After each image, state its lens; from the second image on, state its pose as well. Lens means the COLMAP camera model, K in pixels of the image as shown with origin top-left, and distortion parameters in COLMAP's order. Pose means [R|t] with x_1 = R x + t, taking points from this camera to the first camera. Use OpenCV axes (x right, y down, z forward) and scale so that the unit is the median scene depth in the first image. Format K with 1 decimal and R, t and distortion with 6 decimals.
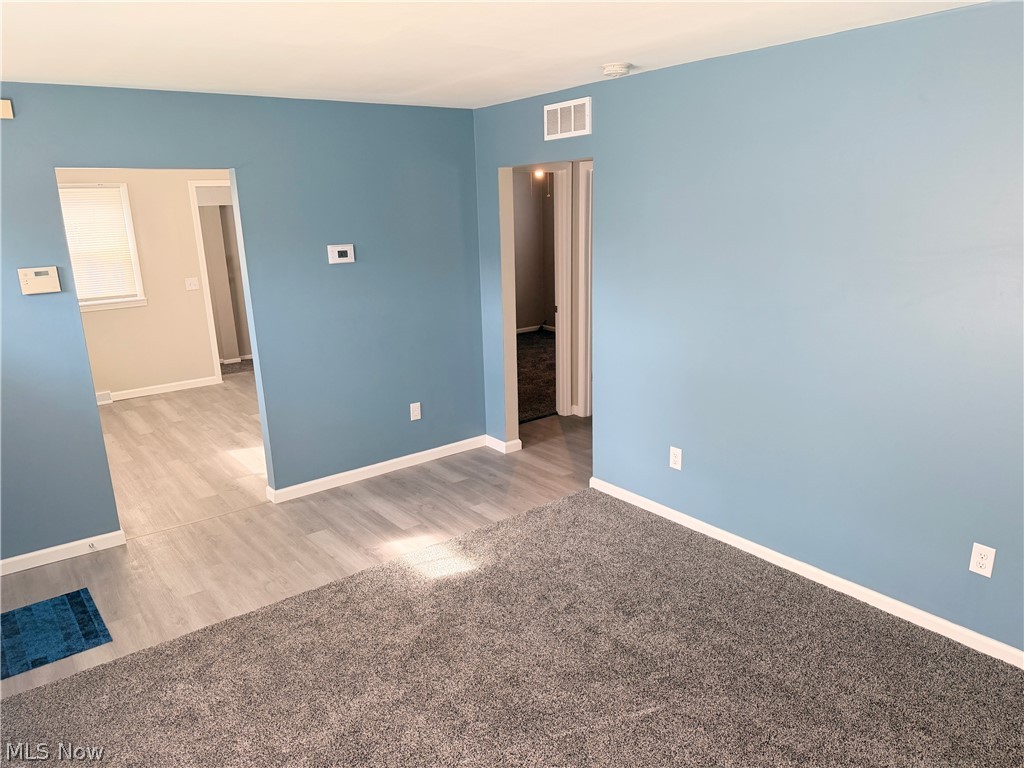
lens RADIAL K [[729.8, 0, 505.4], [0, 729.8, 381.2], [0, 0, 1]] dist [0.034435, -0.021225]
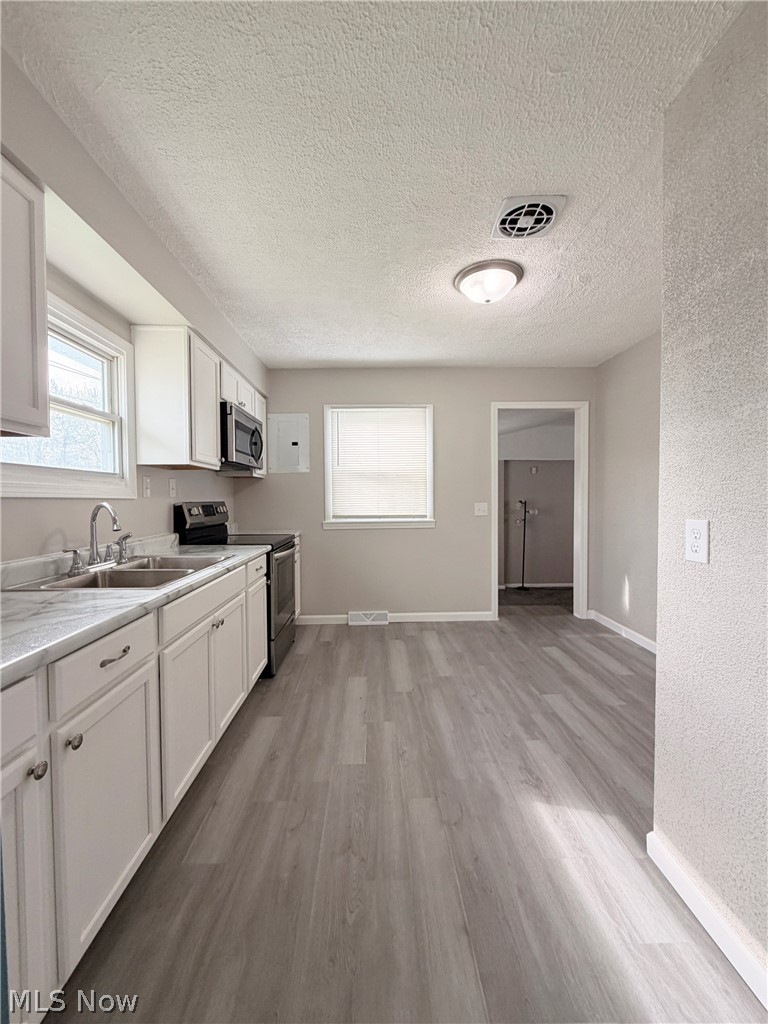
lens RADIAL K [[411.0, 0, 386.8], [0, 411.0, 507.4], [0, 0, 1]] dist [0.009855, -0.000150]
pose [[0.822738, 0.045809, -0.566572, -0.247359], [-0.159319, 0.975379, -0.152490, -0.038745], [0.545637, 0.215725, 0.809780, 0.551198]]
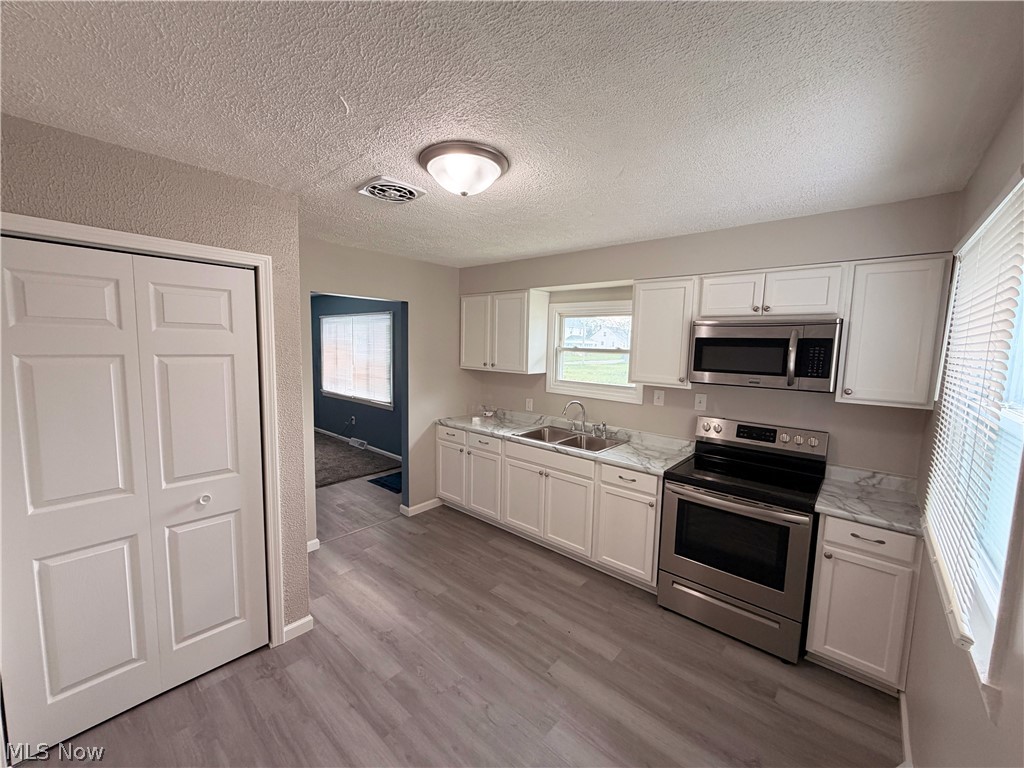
lens RADIAL K [[411.0, 0, 513.5], [0, 411.0, 385.4], [0, 0, 1]] dist [0.009855, -0.000150]
pose [[-0.977363, 0.037787, -0.208165, -0.349627], [-0.035733, 0.940301, 0.338462, -0.240949], [0.208527, 0.338239, -0.917666, 1.103325]]
